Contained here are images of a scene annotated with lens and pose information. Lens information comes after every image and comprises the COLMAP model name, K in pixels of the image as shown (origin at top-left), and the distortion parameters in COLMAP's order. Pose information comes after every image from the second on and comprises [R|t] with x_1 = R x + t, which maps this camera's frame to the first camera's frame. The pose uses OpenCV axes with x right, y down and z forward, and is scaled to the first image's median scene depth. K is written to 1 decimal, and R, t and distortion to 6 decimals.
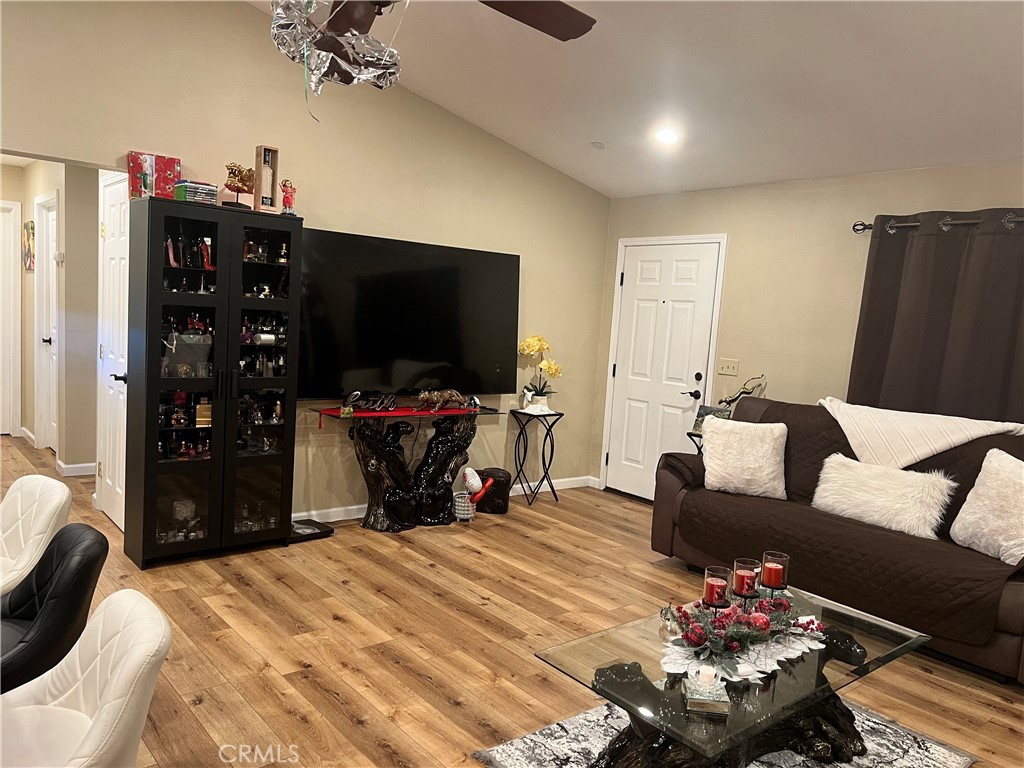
lens RADIAL K [[768.9, 0, 506.0], [0, 768.9, 386.6], [0, 0, 1]] dist [0.078912, -0.099679]
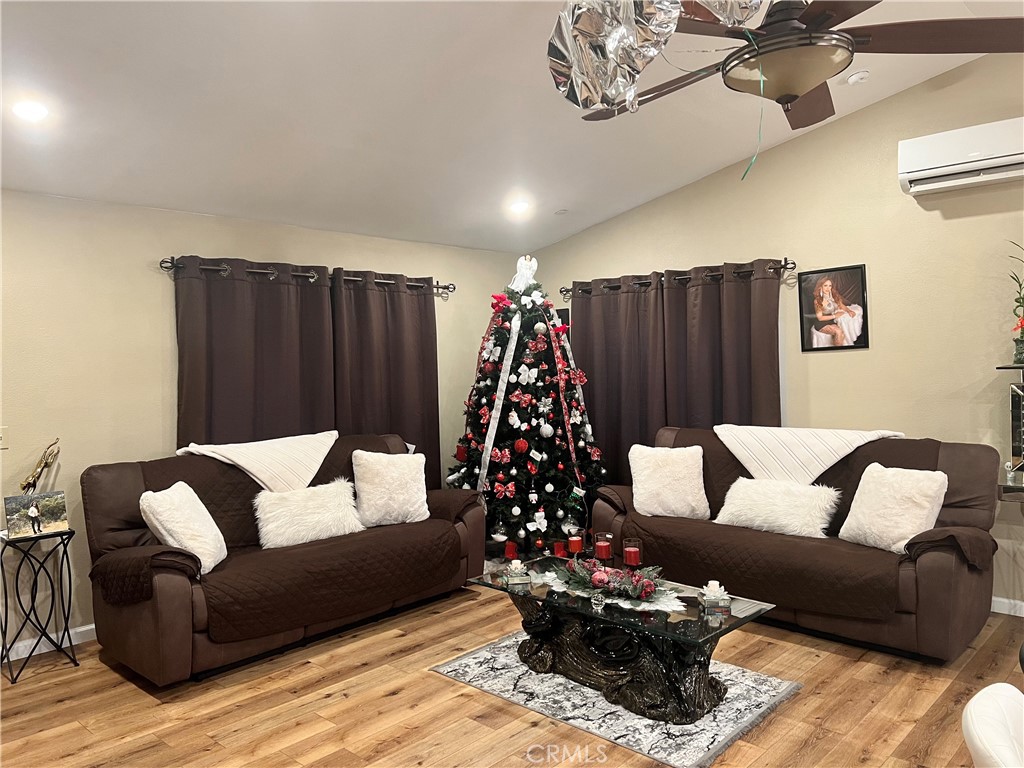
lens RADIAL K [[761.3, 0, 511.3], [0, 761.3, 411.9], [0, 0, 1]] dist [-0.002260, -0.000980]
pose [[-0.128844, -0.124502, 0.983818, -0.596662], [0.122387, 0.982507, 0.140364, -0.119339], [-0.984084, 0.138491, -0.111353, 0.796273]]
